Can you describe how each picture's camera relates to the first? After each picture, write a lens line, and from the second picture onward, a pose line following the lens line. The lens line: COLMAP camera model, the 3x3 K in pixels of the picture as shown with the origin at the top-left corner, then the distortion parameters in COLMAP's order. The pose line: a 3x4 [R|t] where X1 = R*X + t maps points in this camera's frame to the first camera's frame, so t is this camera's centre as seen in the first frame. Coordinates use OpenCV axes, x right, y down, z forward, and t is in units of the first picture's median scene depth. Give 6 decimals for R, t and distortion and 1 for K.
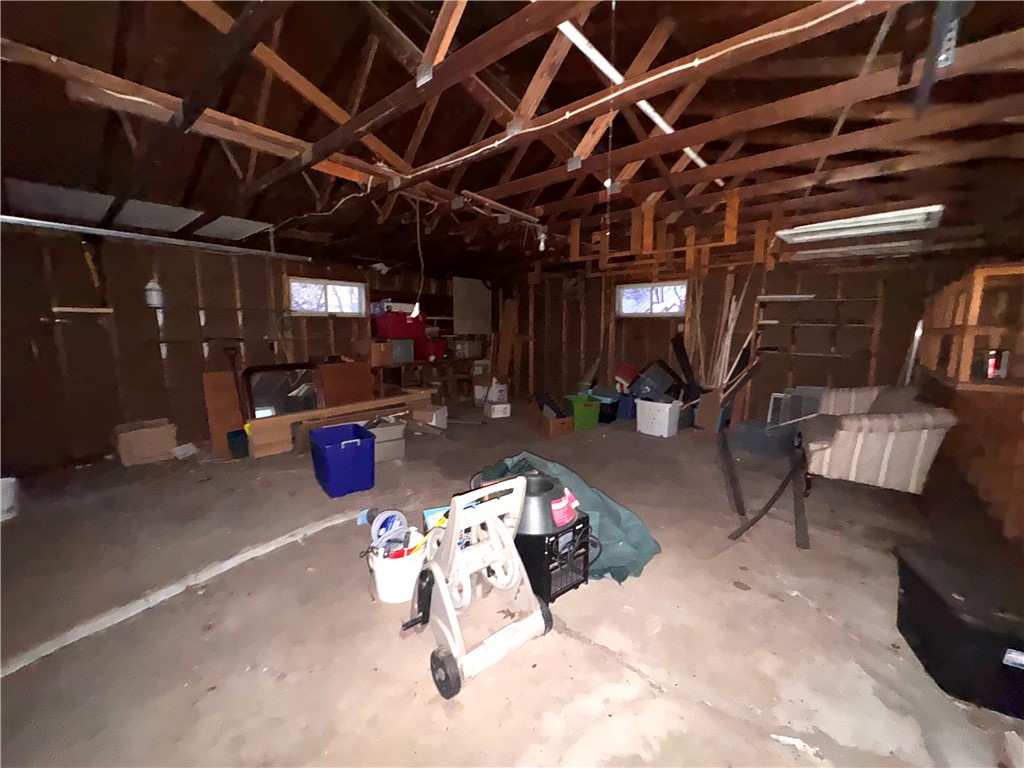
lens RADIAL K [[407.1, 0, 509.6], [0, 407.1, 382.3], [0, 0, 1]] dist [-0.003440, 0.000522]
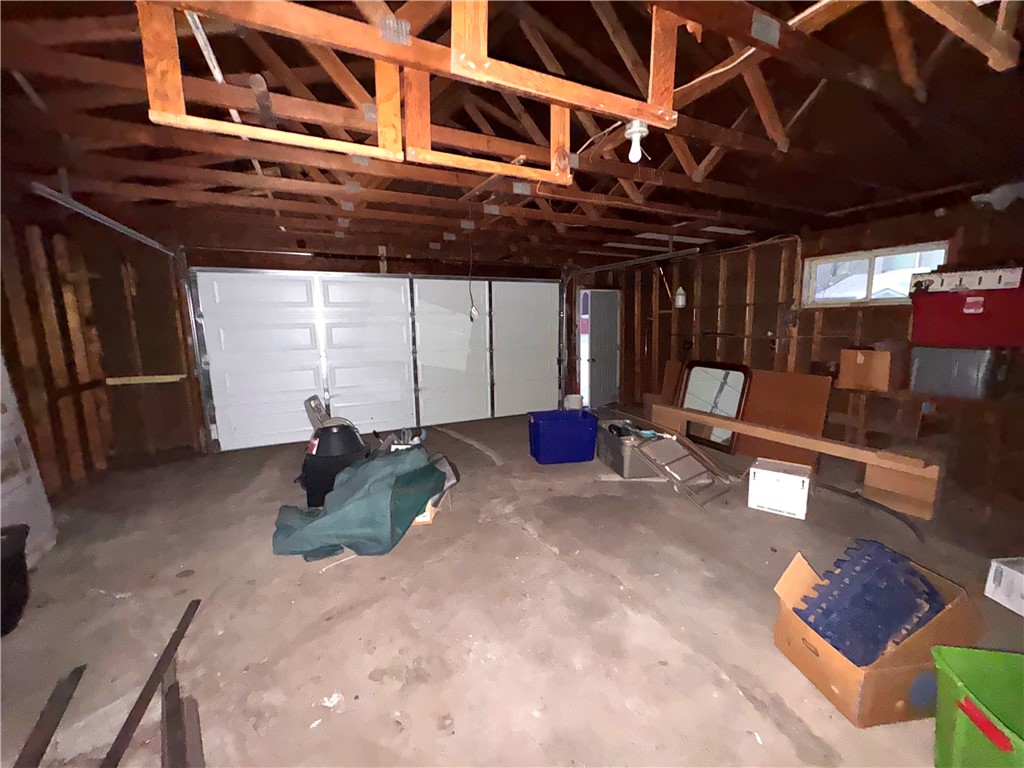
lens RADIAL K [[407.1, 0, 513.7], [0, 407.1, 382.8], [0, 0, 1]] dist [-0.003440, 0.000522]
pose [[-0.406852, 0.134356, -0.903559, 0.448685], [-0.113867, 0.973951, 0.196095, -0.116280], [0.906369, 0.182668, -0.380955, 0.843075]]
